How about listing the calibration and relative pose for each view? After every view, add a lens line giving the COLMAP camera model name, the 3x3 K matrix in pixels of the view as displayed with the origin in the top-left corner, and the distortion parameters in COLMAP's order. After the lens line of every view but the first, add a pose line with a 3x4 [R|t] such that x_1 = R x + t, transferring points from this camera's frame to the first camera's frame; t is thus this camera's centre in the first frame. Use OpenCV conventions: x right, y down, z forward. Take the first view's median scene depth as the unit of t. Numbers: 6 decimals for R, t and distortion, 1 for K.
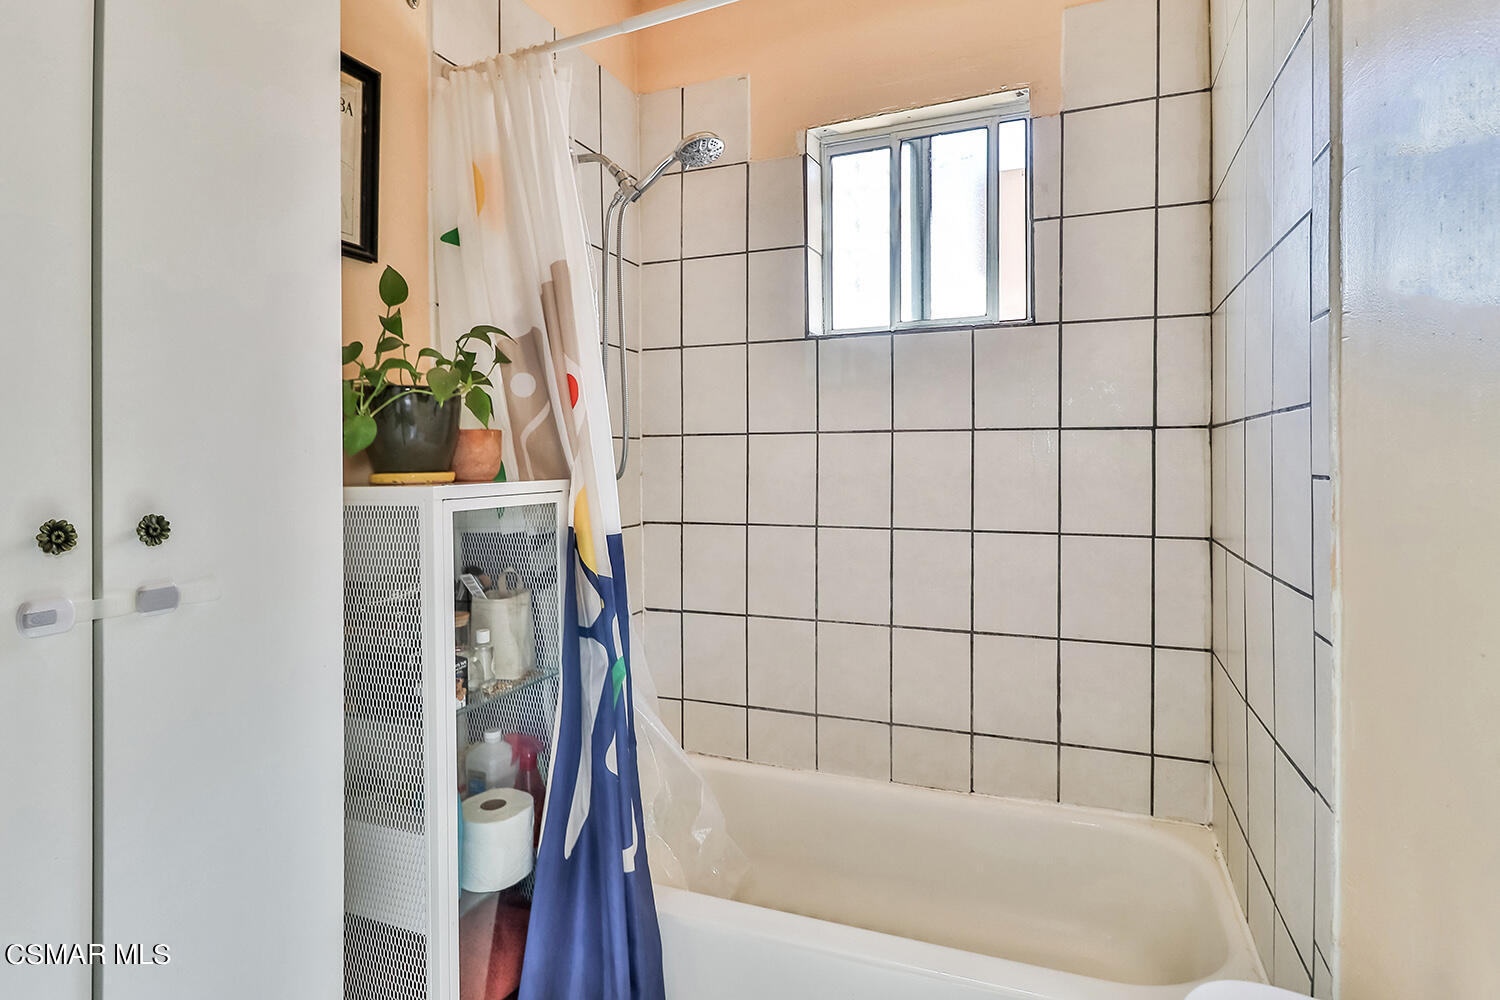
lens RADIAL K [[787.1, 0, 780.0], [0, 787.1, 442.8], [0, 0, 1]] dist [0.003118, -0.012503]
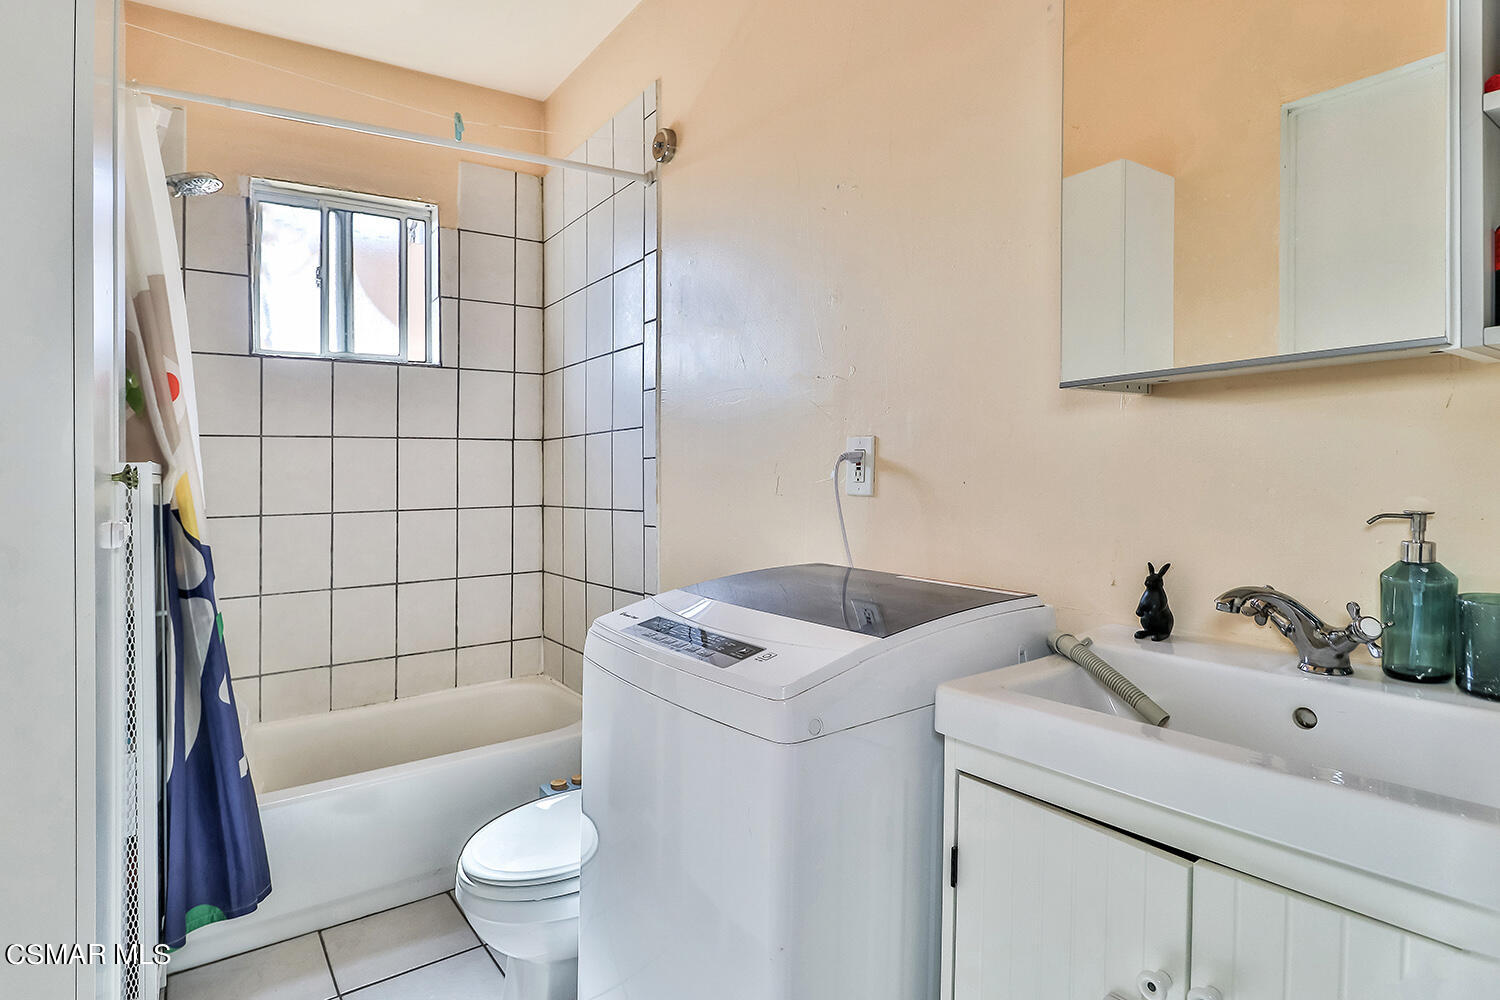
lens RADIAL K [[787.1, 0, 746.4], [0, 787.1, 488.1], [0, 0, 1]] dist [0.003118, -0.012503]
pose [[0.520609, -0.018644, 0.853592, -0.627940], [0.003284, 0.999798, 0.019835, 0.047114], [-0.853789, -0.007523, 0.520565, -0.254090]]
